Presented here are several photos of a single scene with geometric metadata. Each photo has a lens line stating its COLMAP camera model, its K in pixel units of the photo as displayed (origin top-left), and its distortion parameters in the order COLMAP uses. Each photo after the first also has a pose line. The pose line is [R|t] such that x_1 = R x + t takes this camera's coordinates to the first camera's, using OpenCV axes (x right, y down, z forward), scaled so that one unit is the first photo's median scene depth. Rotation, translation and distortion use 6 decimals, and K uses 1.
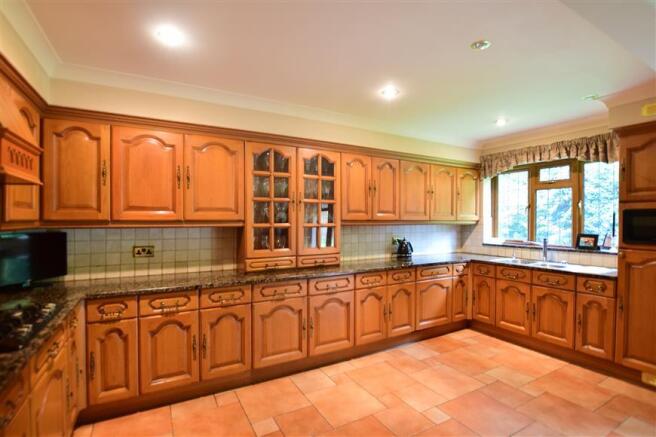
lens RADIAL K [[315.2, 0, 330.0], [0, 315.2, 220.4], [0, 0, 1]] dist [-0.006781, -0.000226]
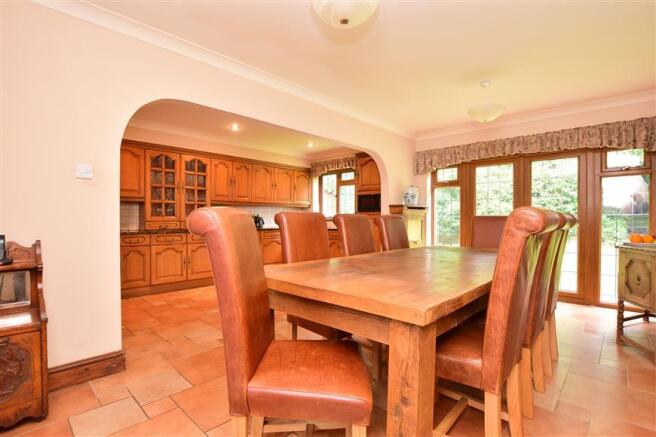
lens RADIAL K [[315.2, 0, 323.2], [0, 315.2, 218.5], [0, 0, 1]] dist [-0.006781, -0.000226]
pose [[0.960319, 0.000332, 0.278902, 0.145260], [-0.000573, 1.000000, 0.000783, 0.095328], [-0.278902, -0.000912, 0.960319, -0.738124]]
